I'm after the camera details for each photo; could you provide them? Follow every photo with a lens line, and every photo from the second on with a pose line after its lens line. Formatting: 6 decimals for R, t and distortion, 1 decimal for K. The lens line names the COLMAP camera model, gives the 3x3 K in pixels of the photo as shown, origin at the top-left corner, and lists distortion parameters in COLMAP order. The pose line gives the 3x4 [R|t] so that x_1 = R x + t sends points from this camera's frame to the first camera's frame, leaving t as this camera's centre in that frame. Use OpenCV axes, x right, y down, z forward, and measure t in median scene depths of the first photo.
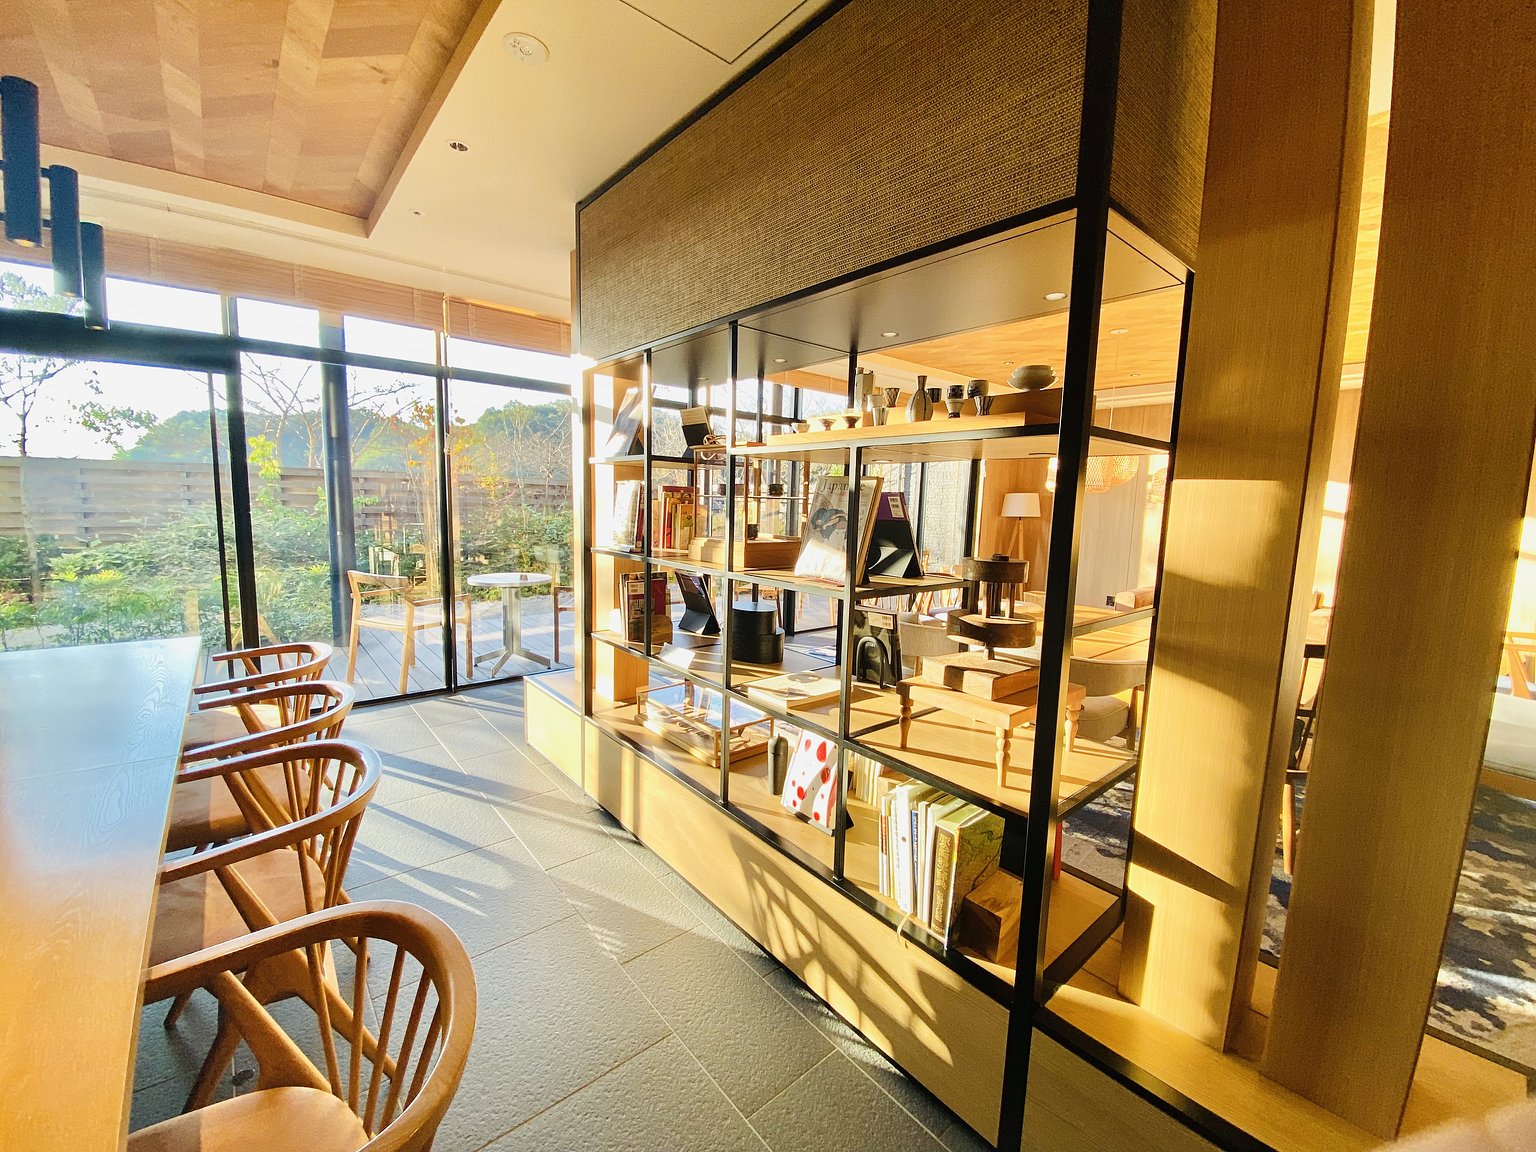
lens RADIAL K [[618.9, 0, 762.5], [0, 618.9, 572.9], [0, 0, 1]] dist [-0.013078, -0.003449]
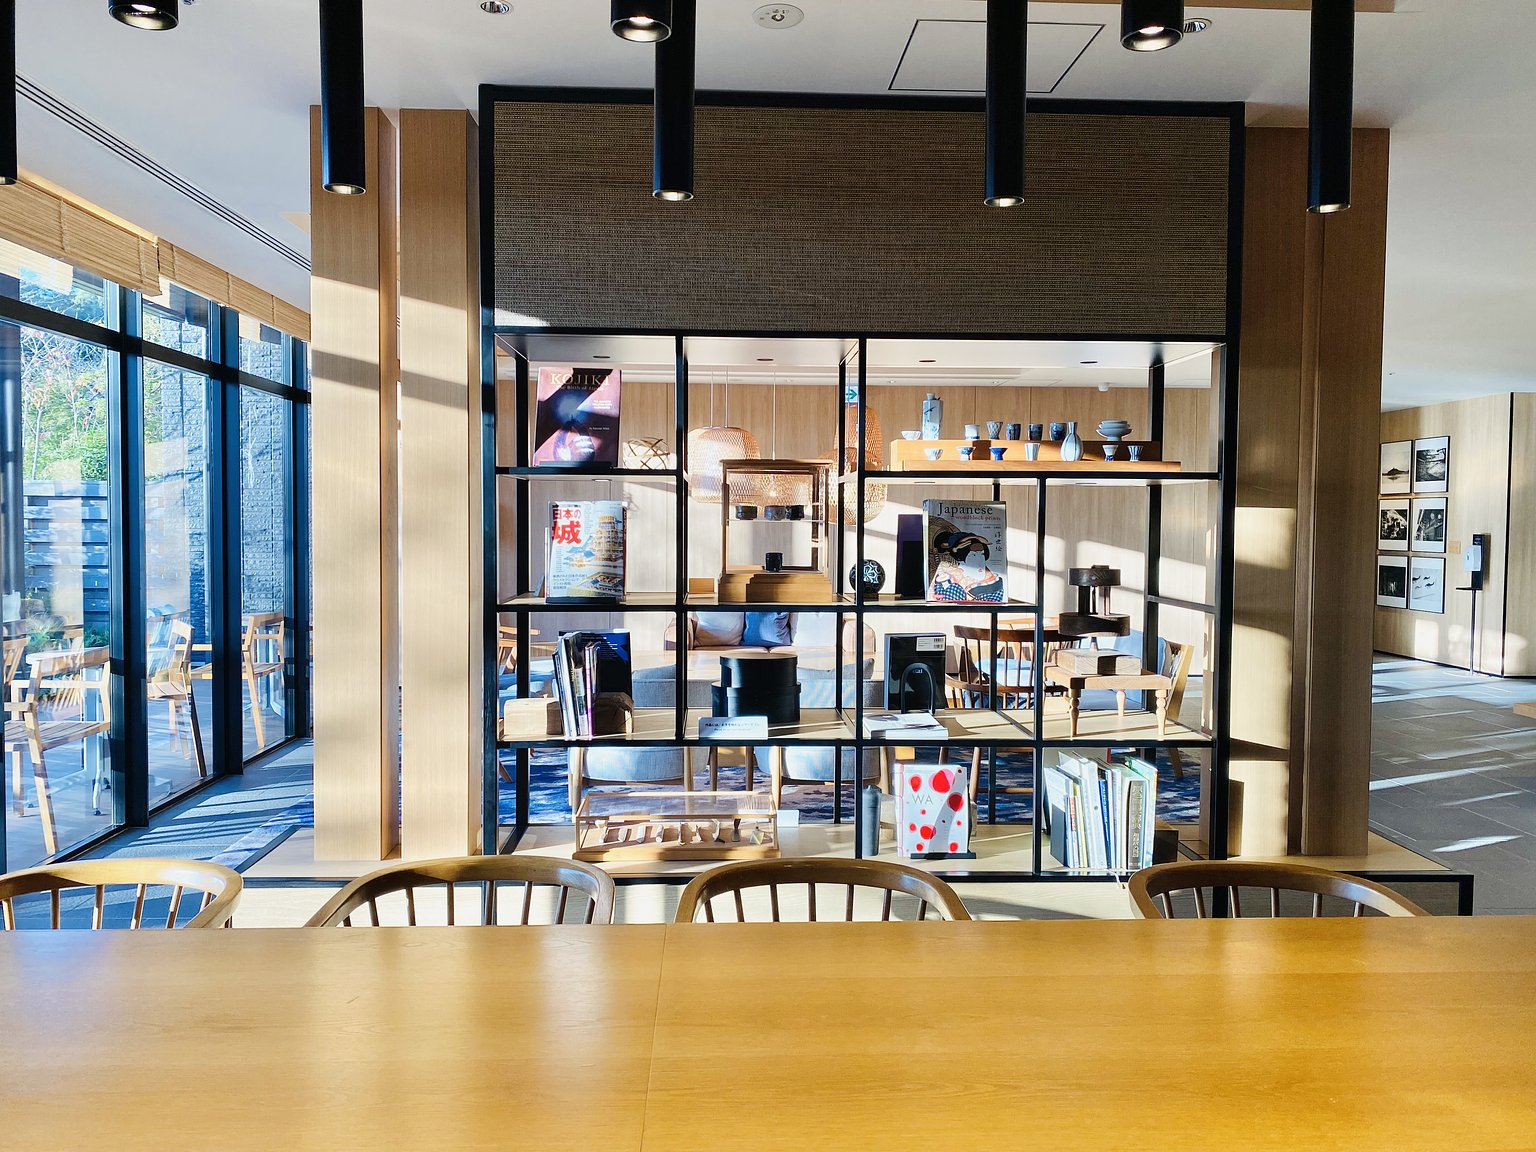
lens RADIAL K [[1184.9, 0, 764.9], [0, 1184.9, 561.6], [0, 0, 1]] dist [0.024445, -0.018028]
pose [[0.604450, -0.049951, 0.795075, -1.002680], [0.102207, 0.994647, -0.015213, -0.035032], [-0.790059, 0.090458, 0.606320, 0.039777]]
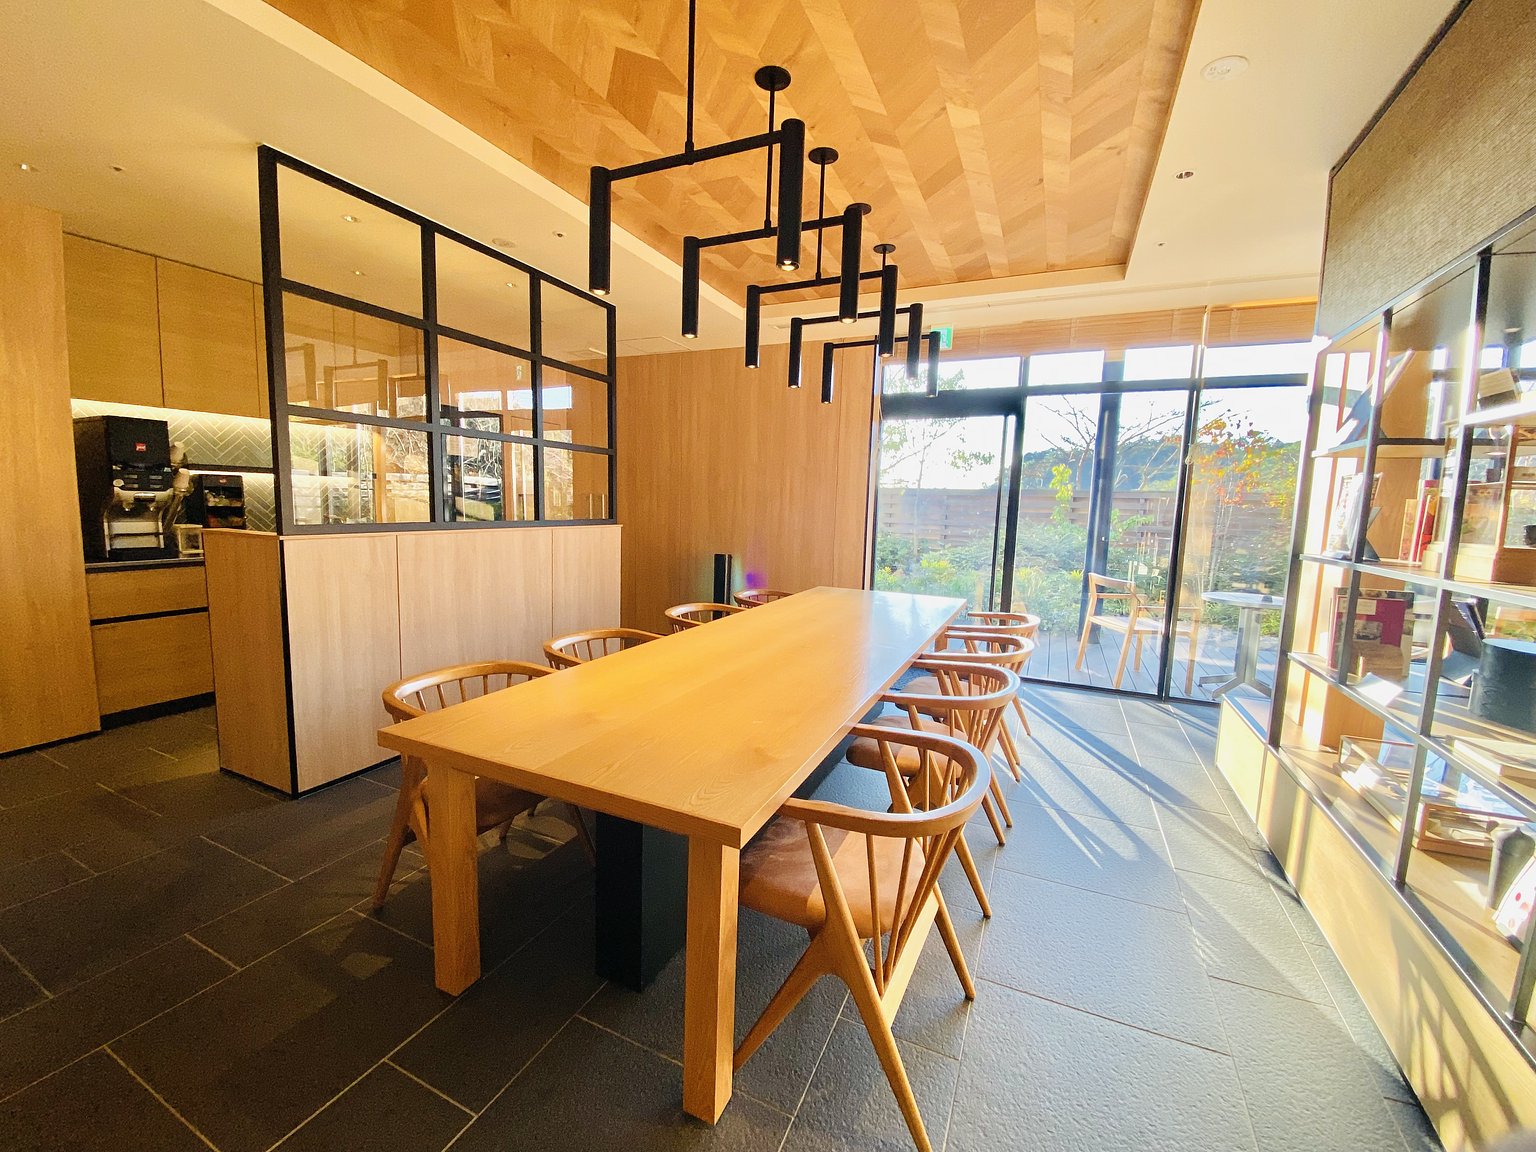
lens RADIAL K [[618.9, 0, 777.2], [0, 618.9, 579.2], [0, 0, 1]] dist [-0.013078, -0.003449]
pose [[0.435319, 0.092491, -0.895512, 0.181353], [-0.117023, 0.992083, 0.045579, 0.039061], [0.892638, 0.084954, 0.442696, -0.049440]]
